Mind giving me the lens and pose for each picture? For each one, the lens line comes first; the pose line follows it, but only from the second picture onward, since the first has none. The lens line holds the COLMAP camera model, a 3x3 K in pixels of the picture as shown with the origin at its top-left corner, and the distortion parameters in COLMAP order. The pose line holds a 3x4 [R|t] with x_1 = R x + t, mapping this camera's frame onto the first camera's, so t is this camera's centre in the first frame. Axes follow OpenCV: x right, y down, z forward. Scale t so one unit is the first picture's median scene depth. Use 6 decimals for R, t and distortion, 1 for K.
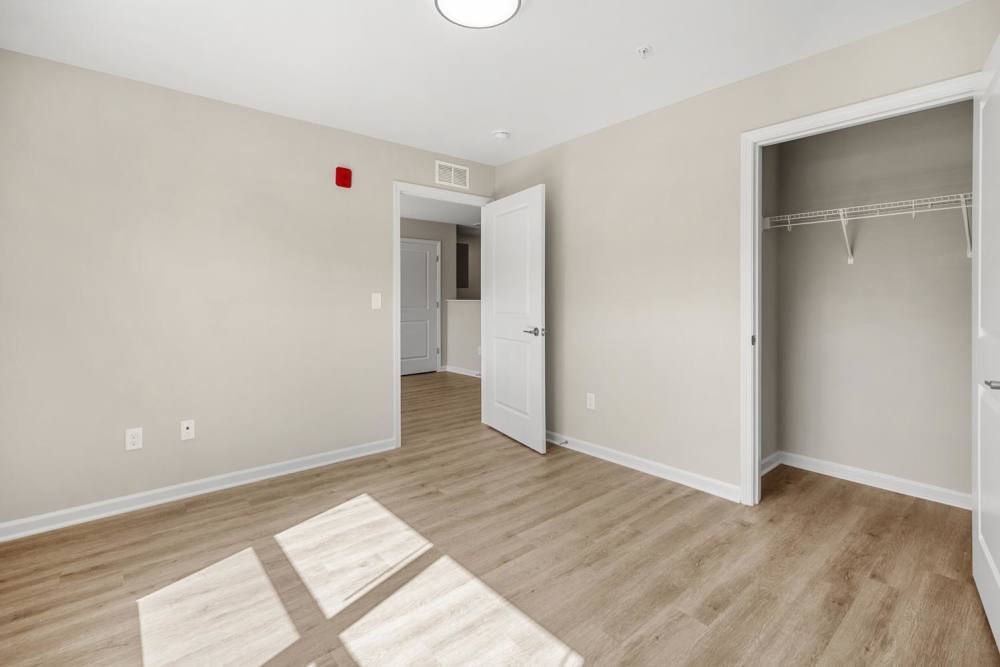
lens RADIAL K [[453.6, 0, 500.7], [0, 453.6, 296.8], [0, 0, 1]] dist [-0.000527, 0.000084]
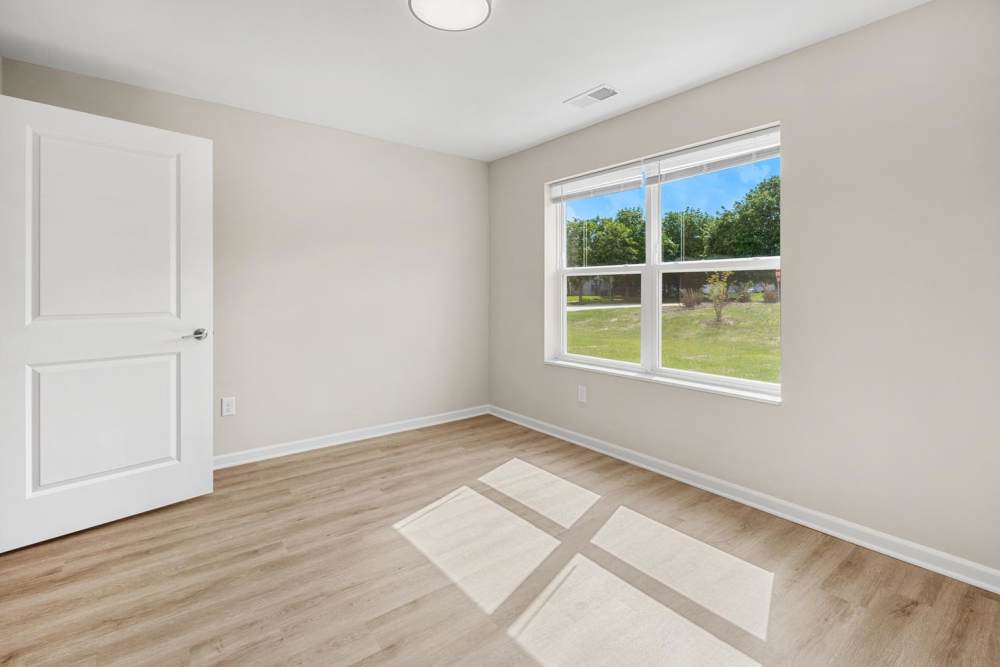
lens RADIAL K [[468.4, 0, 504.4], [0, 468.4, 289.6], [0, 0, 1]] dist [0.002492, 0.000420]
pose [[-0.999130, 0.006510, 0.041199, -0.214239], [0.006503, 0.999979, -0.000295, 0.004479], [-0.041201, -0.000027, -0.999151, 2.022761]]
